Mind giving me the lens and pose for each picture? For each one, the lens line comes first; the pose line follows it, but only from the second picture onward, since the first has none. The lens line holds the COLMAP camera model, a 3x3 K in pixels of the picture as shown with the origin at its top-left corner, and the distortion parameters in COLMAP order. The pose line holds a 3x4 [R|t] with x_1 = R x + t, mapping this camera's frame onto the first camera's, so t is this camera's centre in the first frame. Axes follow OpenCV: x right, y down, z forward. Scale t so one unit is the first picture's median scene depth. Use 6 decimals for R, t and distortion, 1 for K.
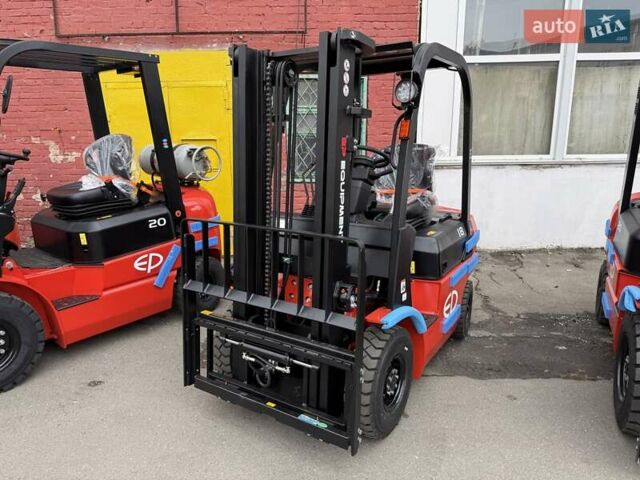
lens RADIAL K [[486.1, 0, 321.8], [0, 486.1, 239.2], [0, 0, 1]] dist [-0.000960, -0.024023]
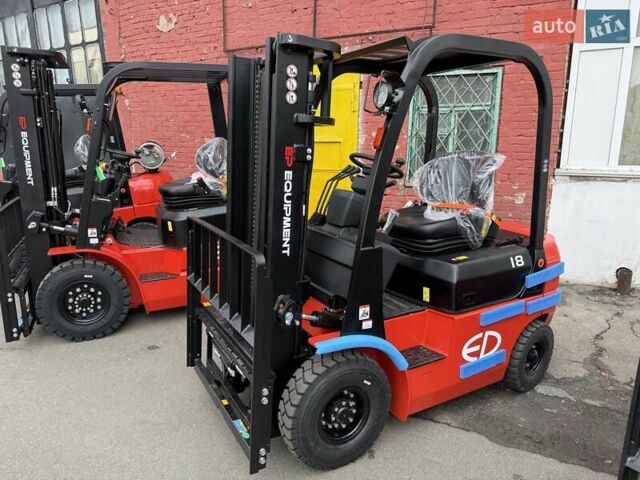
lens RADIAL K [[486.1, 0, 319.4], [0, 486.1, 239.6], [0, 0, 1]] dist [-0.000960, -0.024023]
pose [[0.868482, 0.107186, -0.483994, 0.414388], [-0.103177, 0.994047, 0.035000, -0.048266], [0.484864, 0.019540, 0.874371, 0.140849]]
